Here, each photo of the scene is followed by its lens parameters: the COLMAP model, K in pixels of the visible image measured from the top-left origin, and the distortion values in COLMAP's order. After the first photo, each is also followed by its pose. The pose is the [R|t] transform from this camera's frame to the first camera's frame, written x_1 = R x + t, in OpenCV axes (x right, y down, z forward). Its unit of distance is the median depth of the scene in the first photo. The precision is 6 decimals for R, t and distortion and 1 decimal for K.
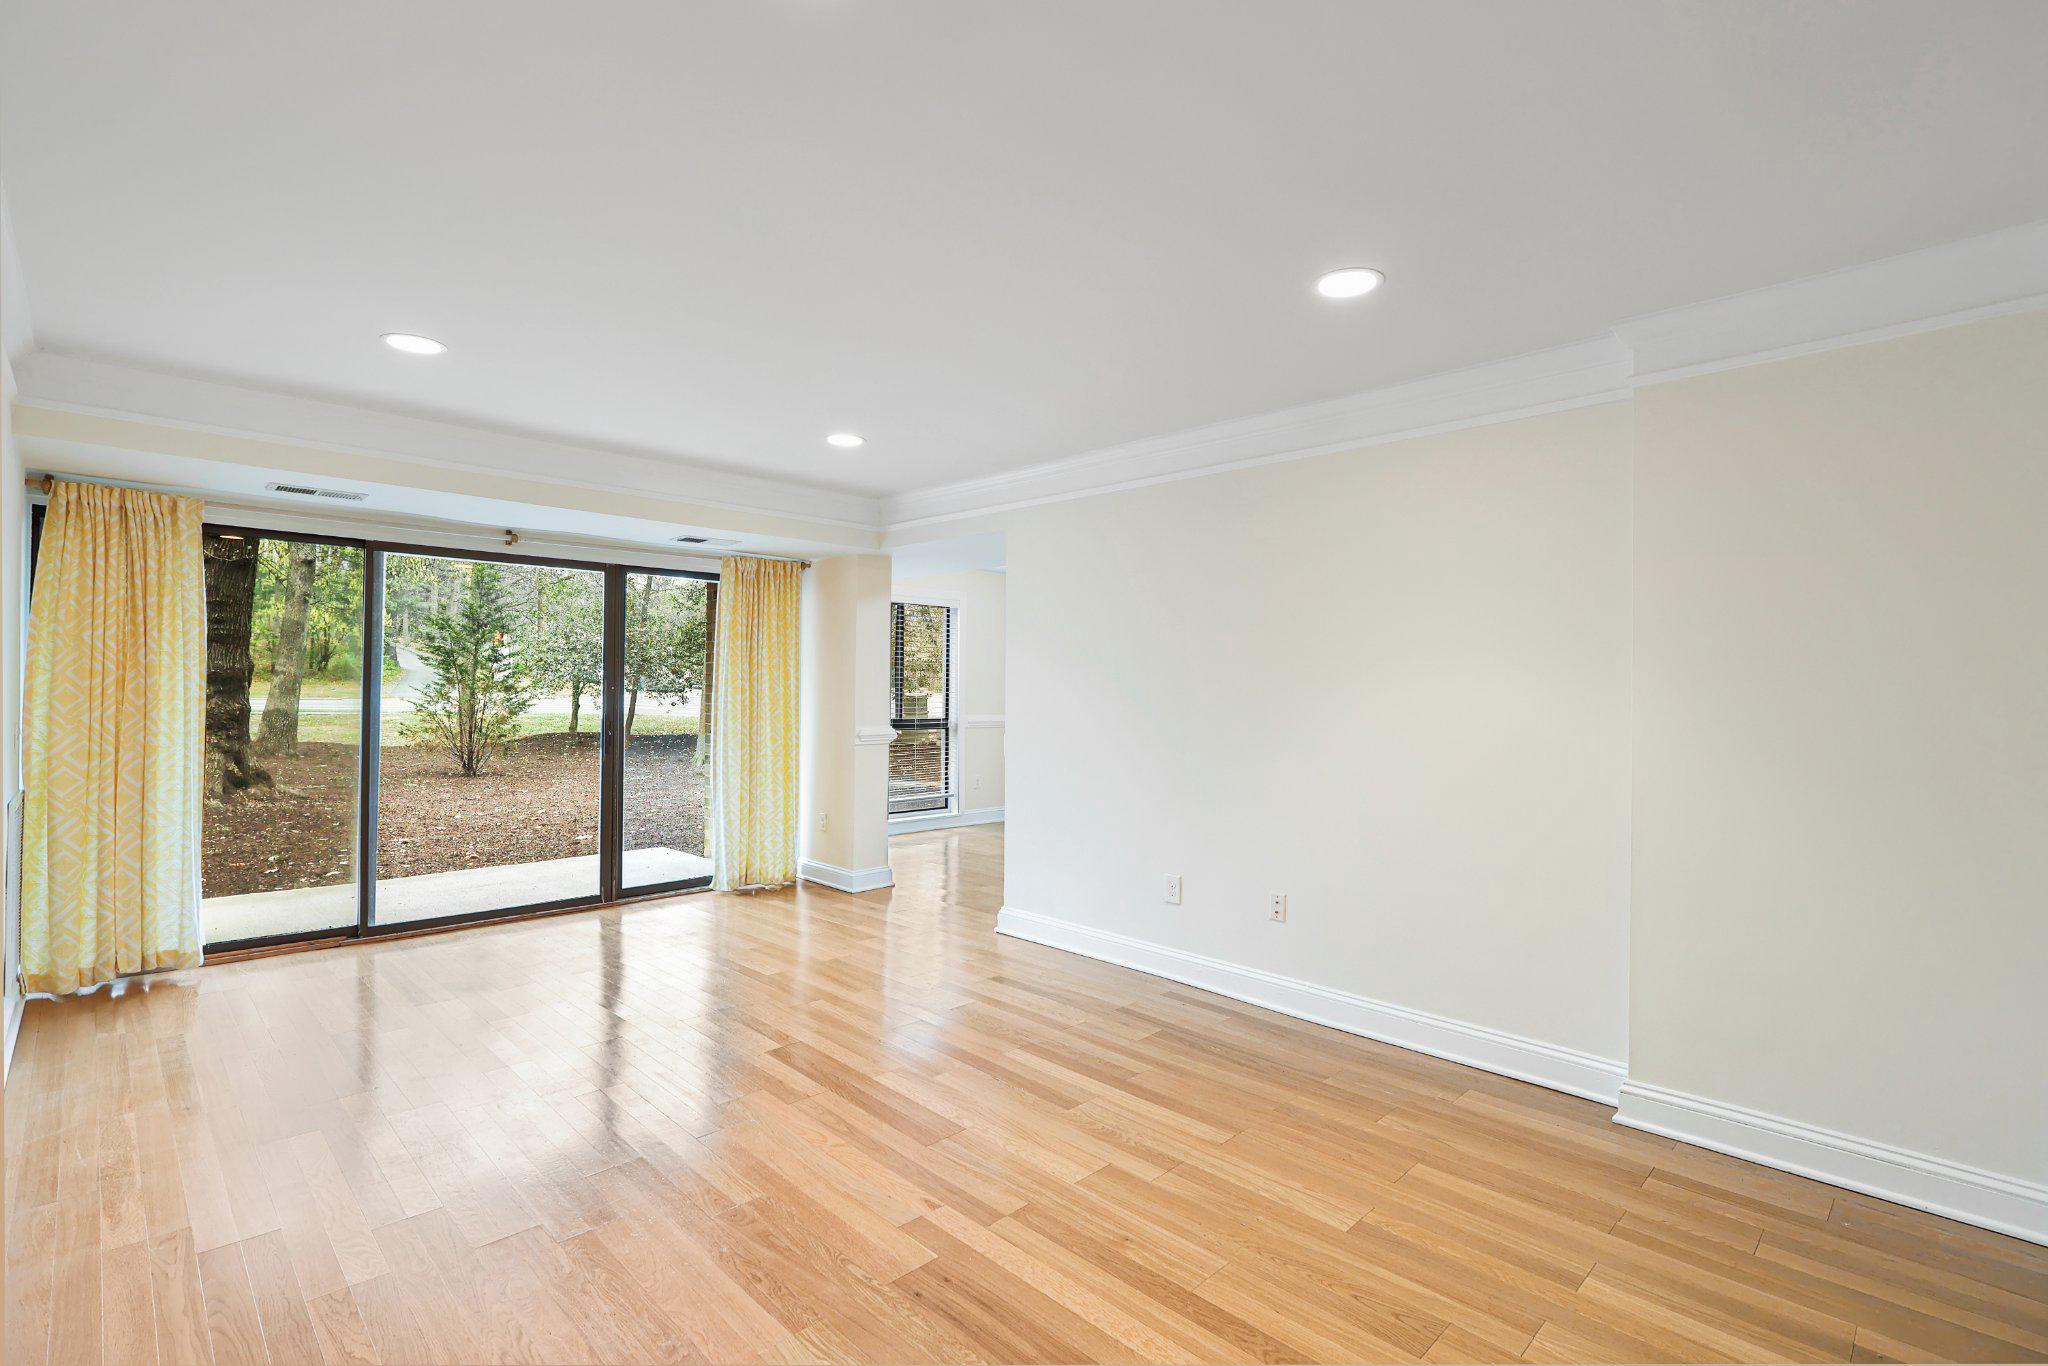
lens RADIAL K [[950.2, 0, 1030.3], [0, 950.2, 690.4], [0, 0, 1]] dist [0.000260, 0.000582]
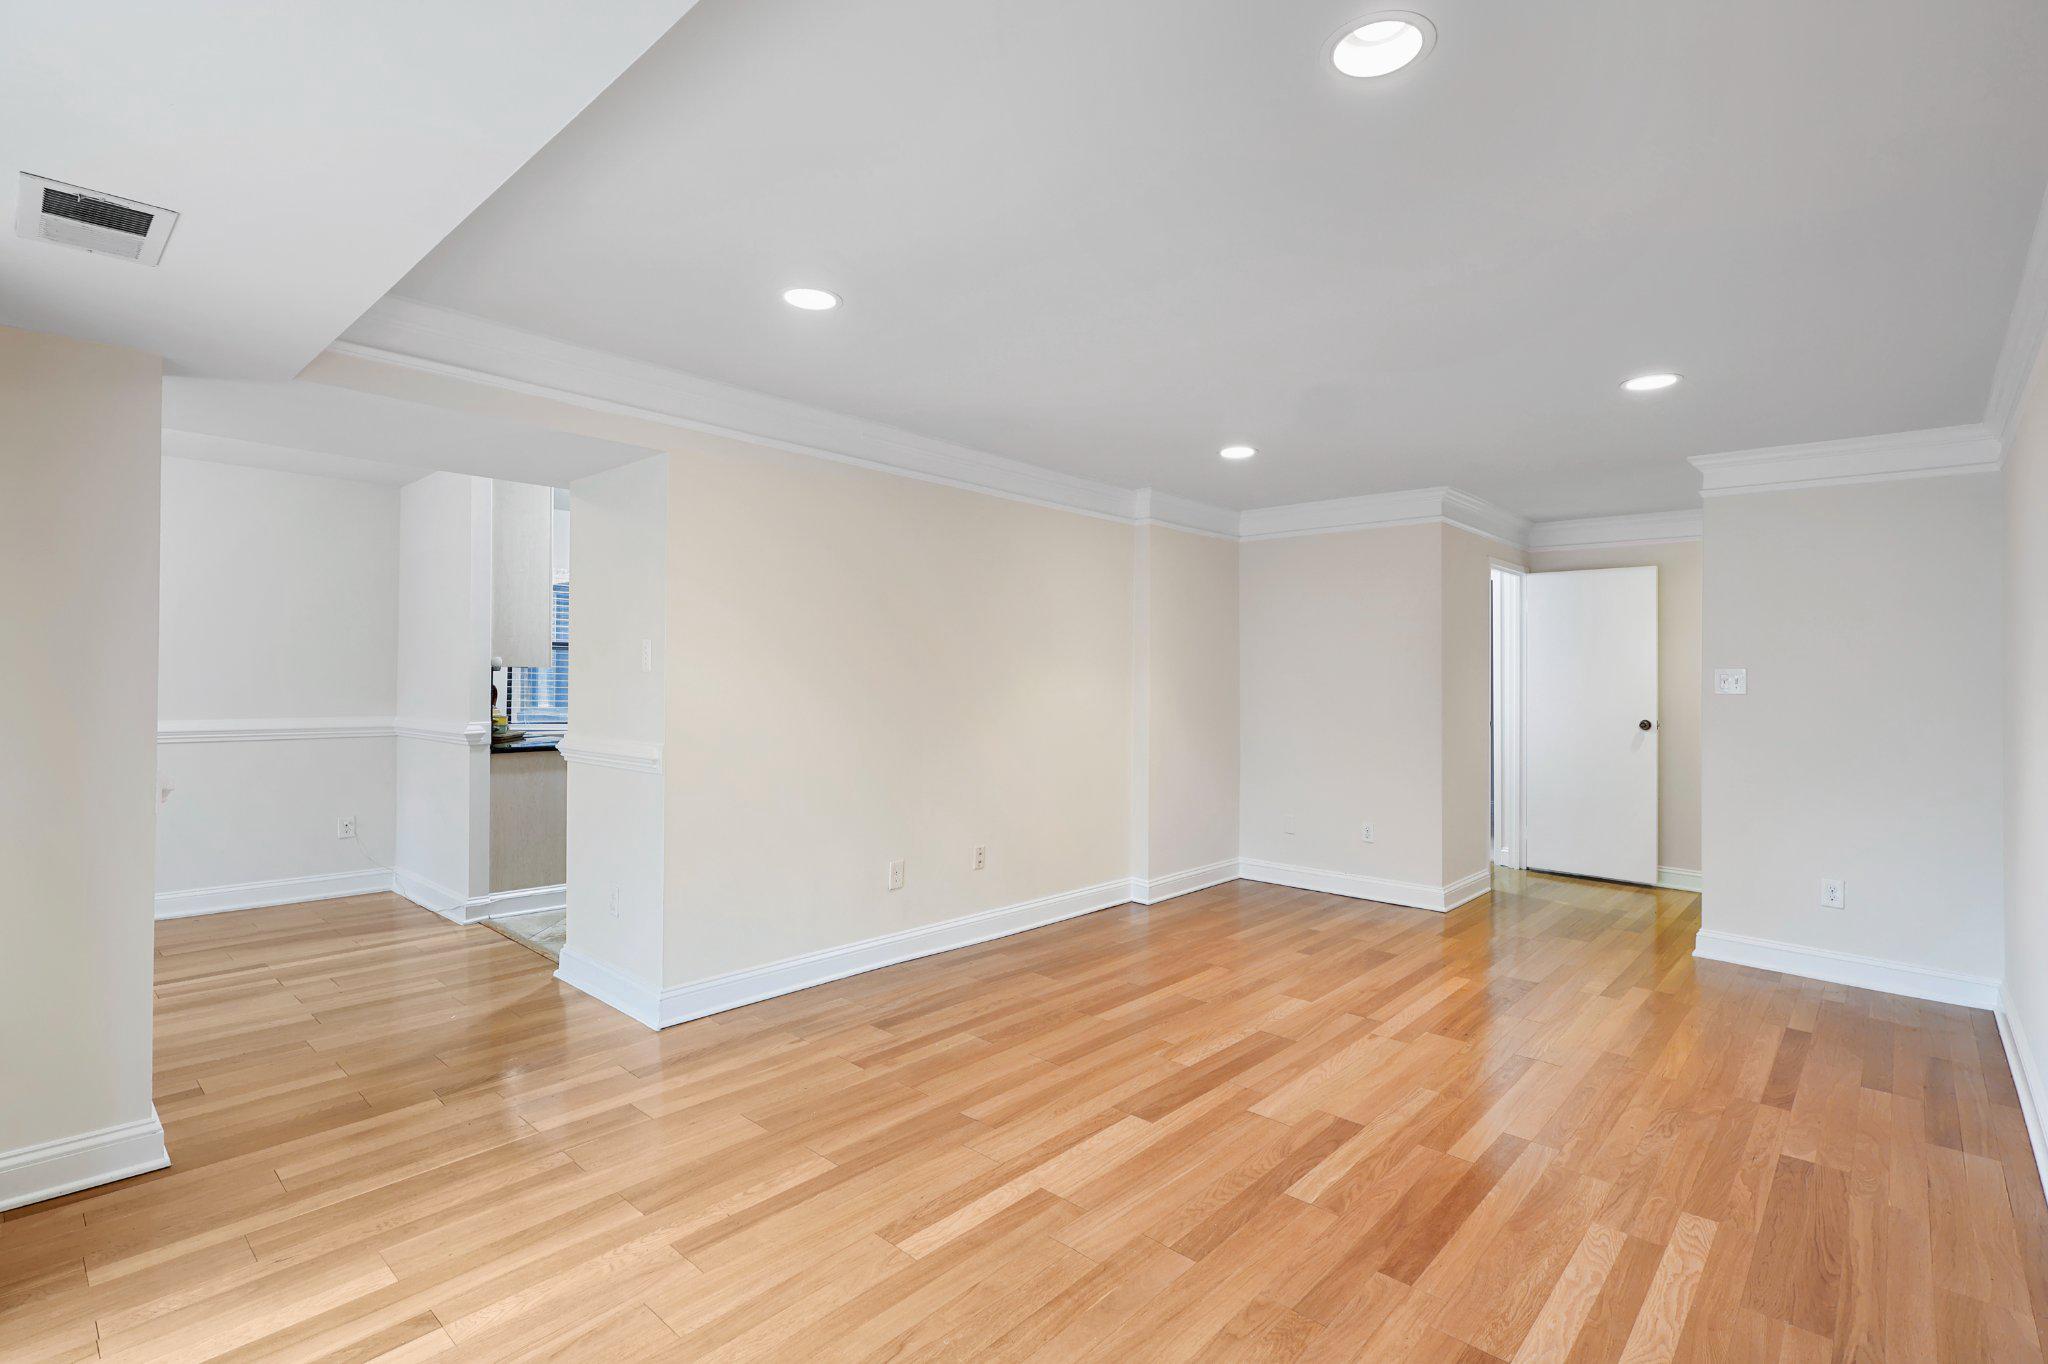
lens RADIAL K [[950.2, 0, 1017.7], [0, 950.2, 675.3], [0, 0, 1]] dist [0.000260, 0.000582]
pose [[-0.047422, -0.005199, 0.998861, -1.214823], [-0.012183, 0.999915, 0.004626, -0.017008], [-0.998801, -0.011950, -0.047481, 1.274964]]
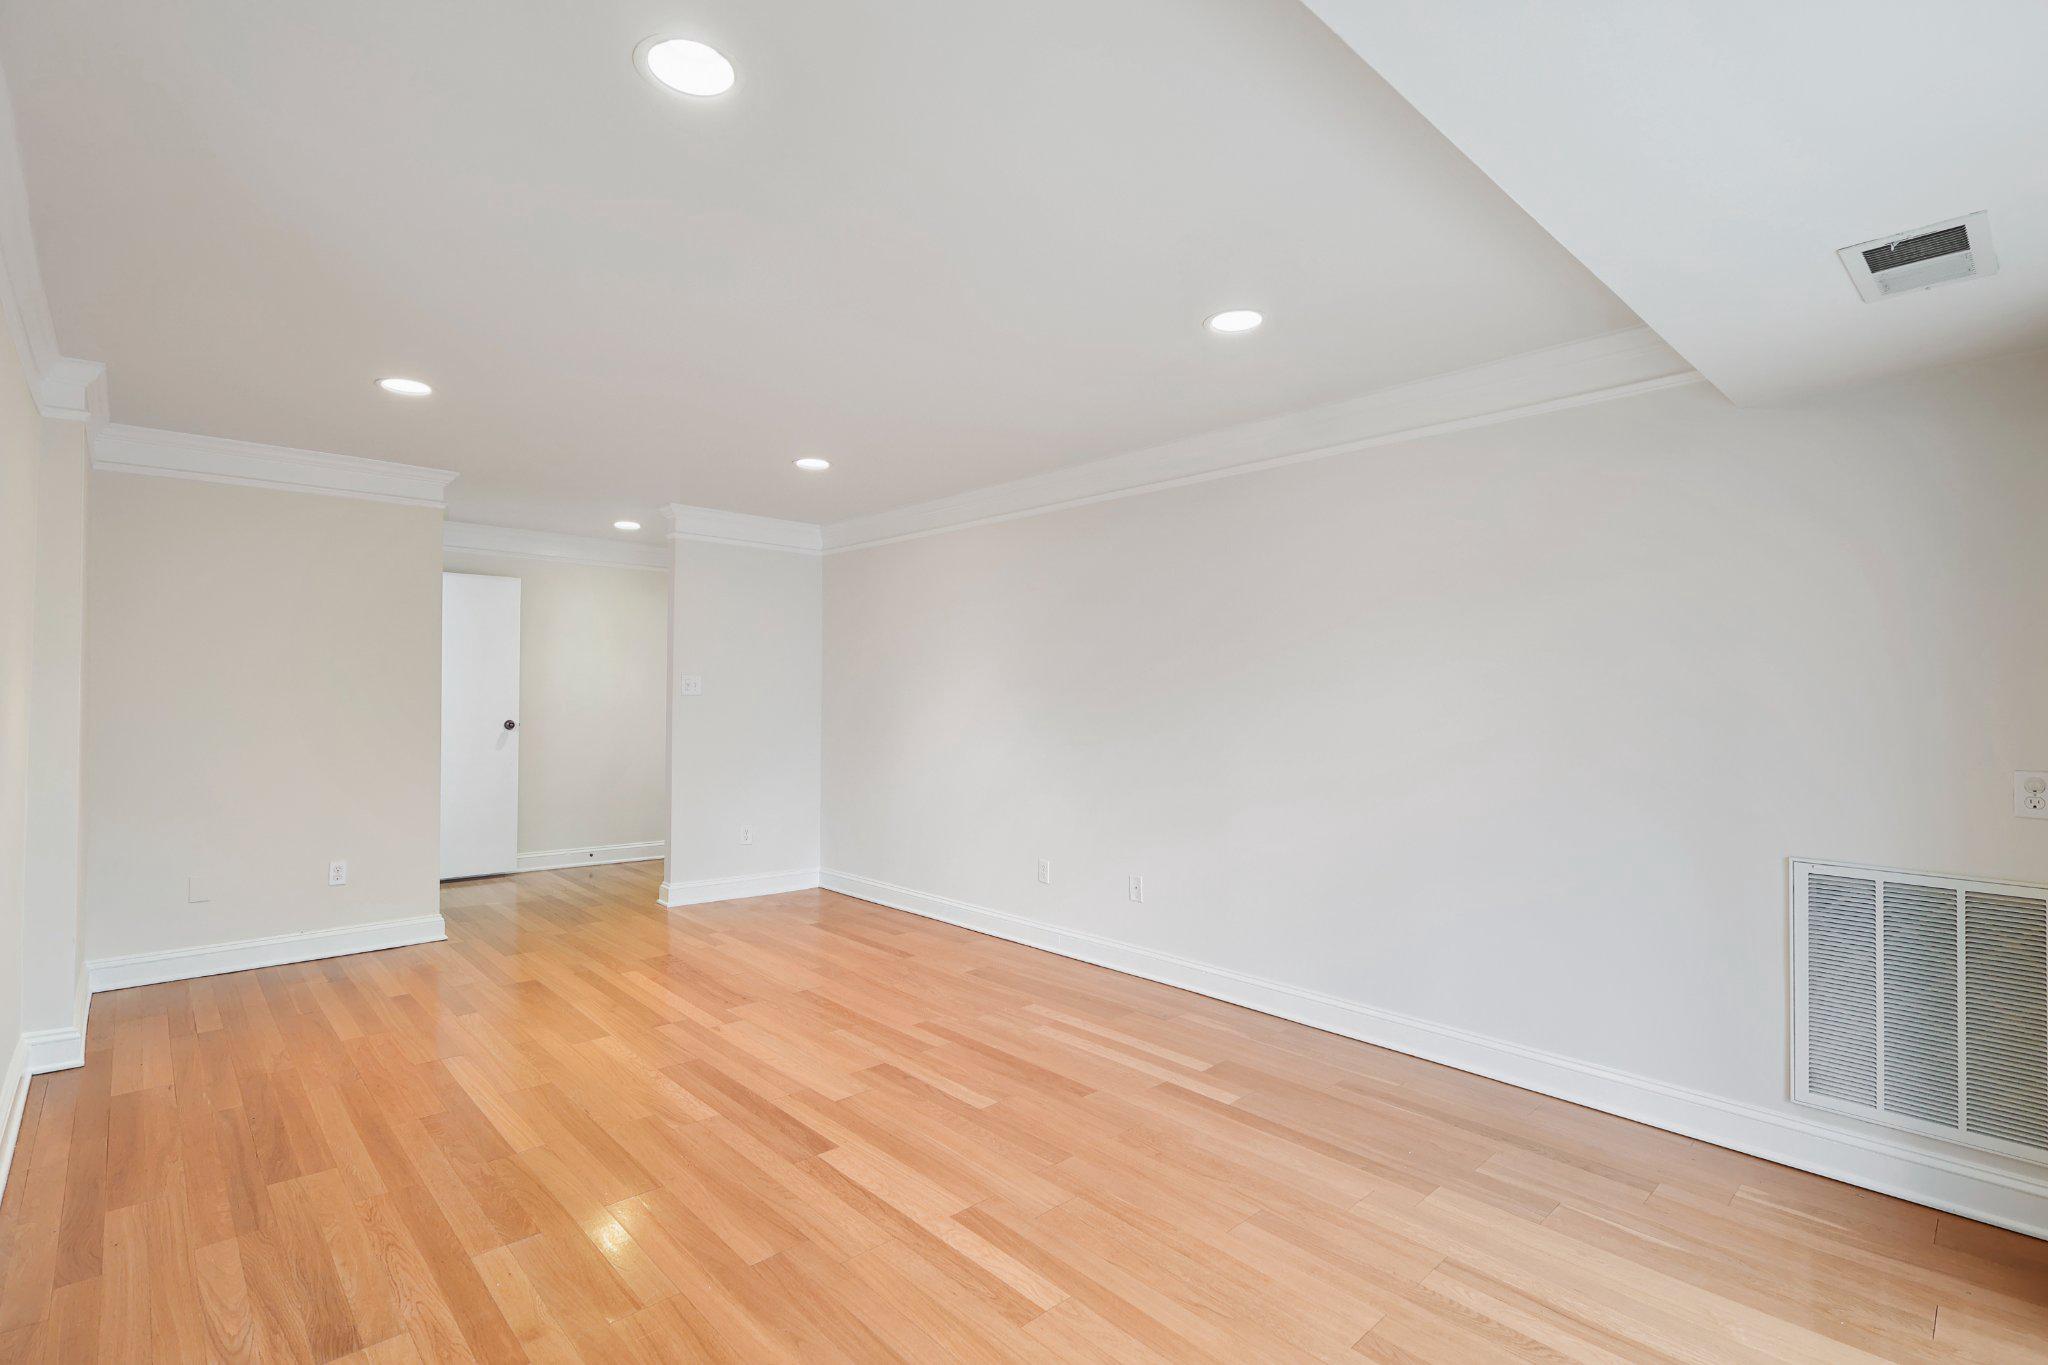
lens RADIAL K [[950.2, 0, 1031.8], [0, 950.2, 692.0], [0, 0, 1]] dist [0.000260, 0.000582]
pose [[-0.999682, -0.015689, 0.019756, -0.497293], [-0.015730, 0.999874, -0.001896, -0.007468], [-0.019724, -0.002206, -0.999803, 1.979480]]
